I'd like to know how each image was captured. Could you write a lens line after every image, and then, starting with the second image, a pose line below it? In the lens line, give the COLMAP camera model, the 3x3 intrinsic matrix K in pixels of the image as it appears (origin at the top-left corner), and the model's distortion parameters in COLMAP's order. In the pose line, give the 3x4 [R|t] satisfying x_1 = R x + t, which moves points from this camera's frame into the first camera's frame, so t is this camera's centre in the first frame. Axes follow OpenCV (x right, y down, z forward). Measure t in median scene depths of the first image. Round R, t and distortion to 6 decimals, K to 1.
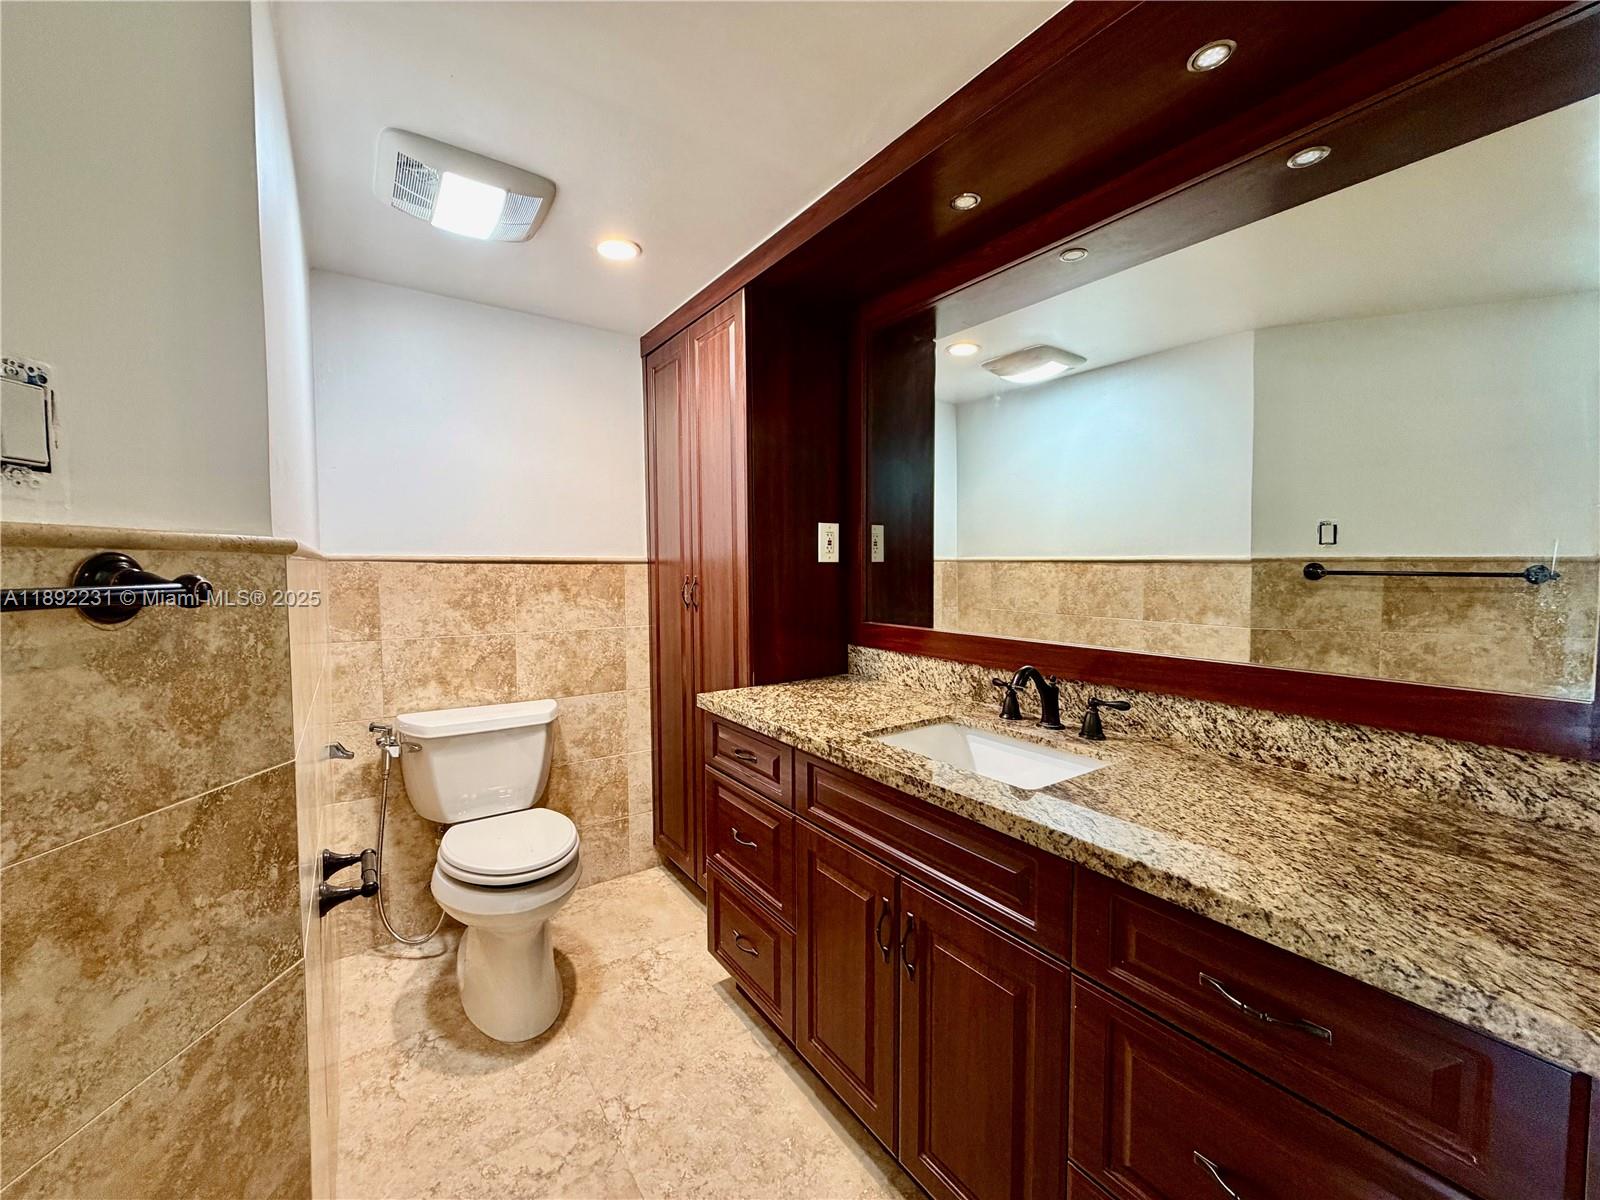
lens RADIAL K [[638.5, 0, 796.2], [0, 638.5, 599.7], [0, 0, 1]] dist [-0.000336, 0.000122]
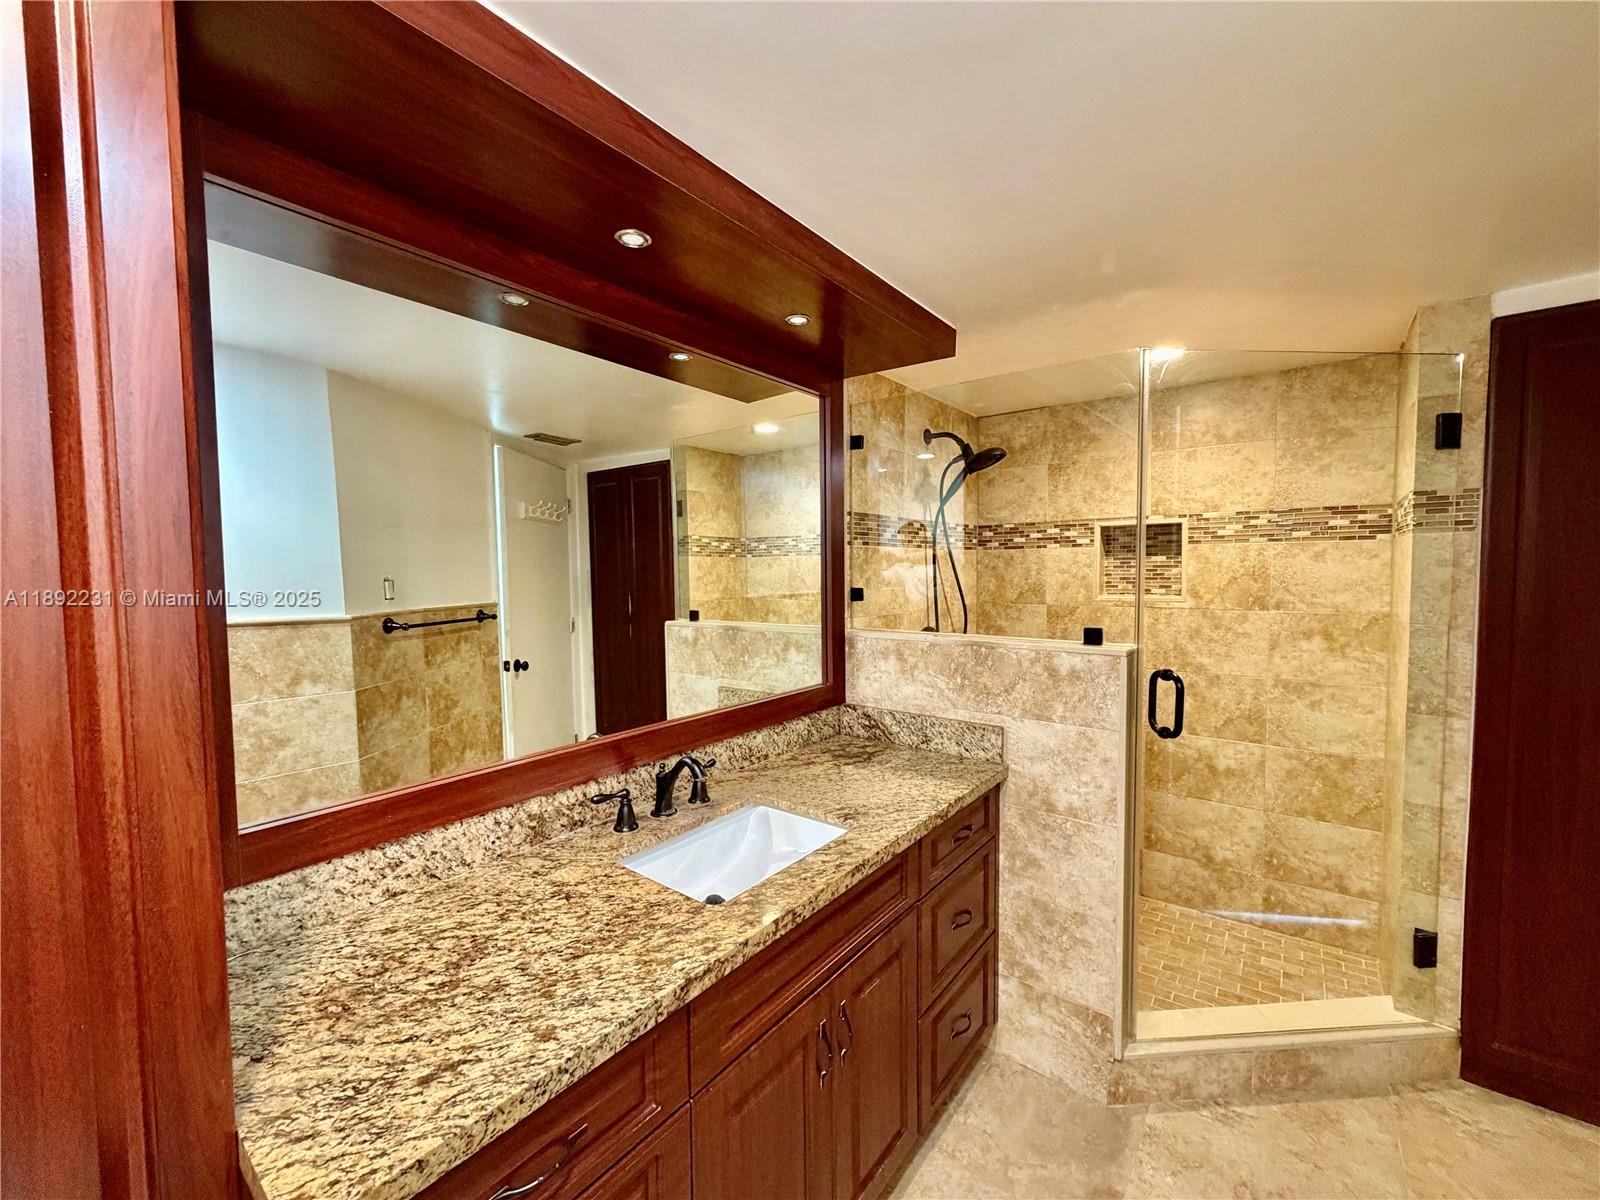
lens RADIAL K [[638.5, 0, 796.2], [0, 638.5, 599.7], [0, 0, 1]] dist [-0.000336, 0.000122]
pose [[-0.302241, -0.054833, 0.951653, -0.595903], [0.047054, 0.996269, 0.072348, -0.197253], [-0.952069, 0.066645, -0.298534, 1.013976]]
